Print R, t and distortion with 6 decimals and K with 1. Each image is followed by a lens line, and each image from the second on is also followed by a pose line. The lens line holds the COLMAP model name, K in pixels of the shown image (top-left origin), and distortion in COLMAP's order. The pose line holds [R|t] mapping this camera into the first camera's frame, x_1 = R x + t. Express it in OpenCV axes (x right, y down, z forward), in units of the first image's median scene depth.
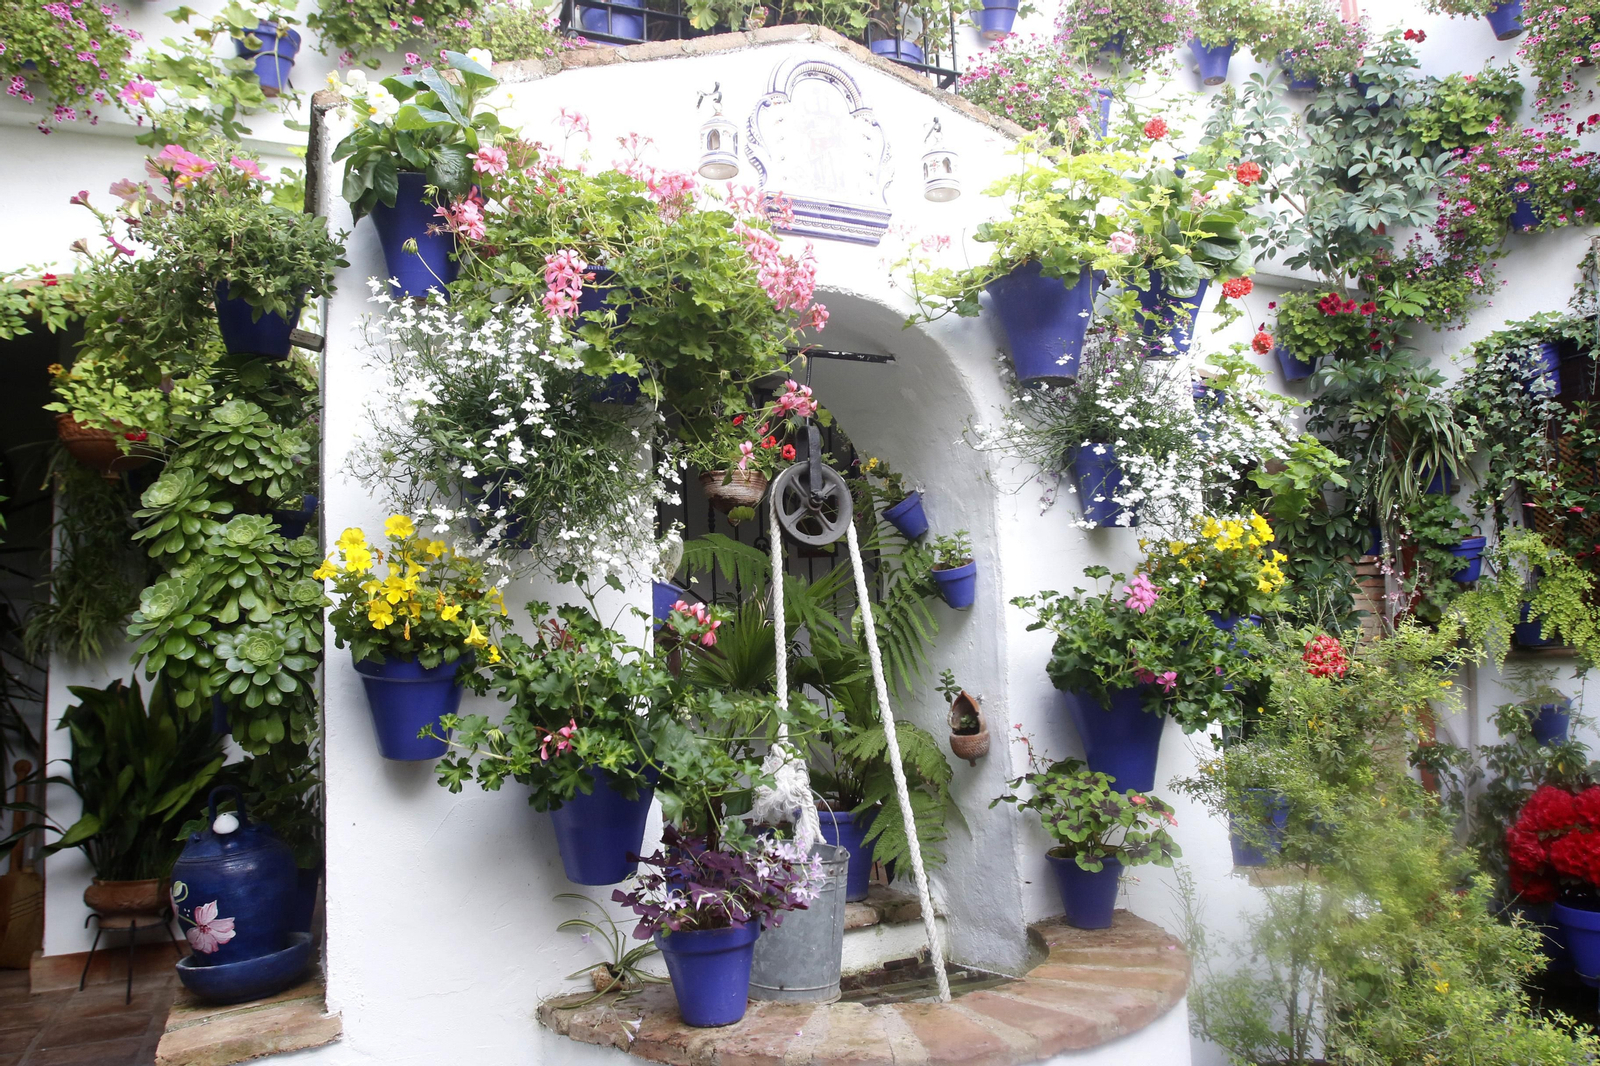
lens RADIAL K [[1147.2, 0, 854.6], [0, 1147.2, 537.1], [0, 0, 1]] dist [-0.072861, 0.043713]
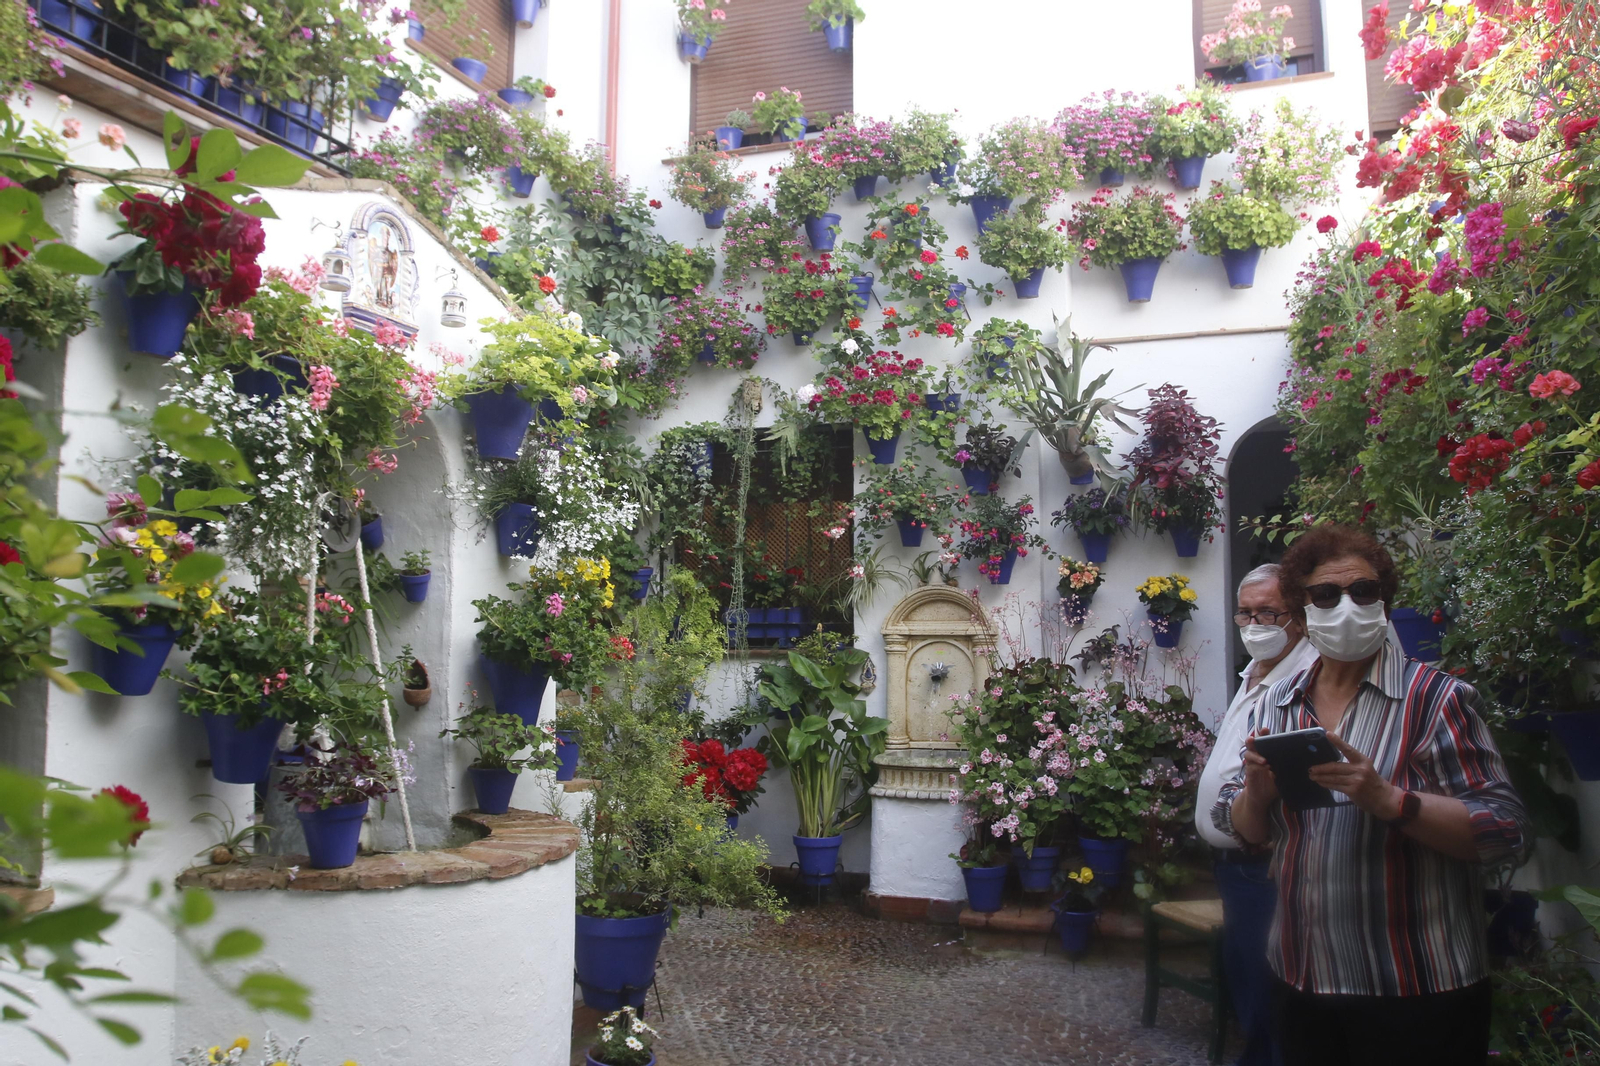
lens RADIAL K [[1147.2, 0, 854.6], [0, 1147.2, 537.1], [0, 0, 1]] dist [-0.072861, 0.043713]
pose [[0.708579, 0.107498, 0.697395, -0.293596], [-0.116369, 0.992597, -0.034766, -0.019626], [-0.695970, -0.056521, 0.715843, -0.227997]]
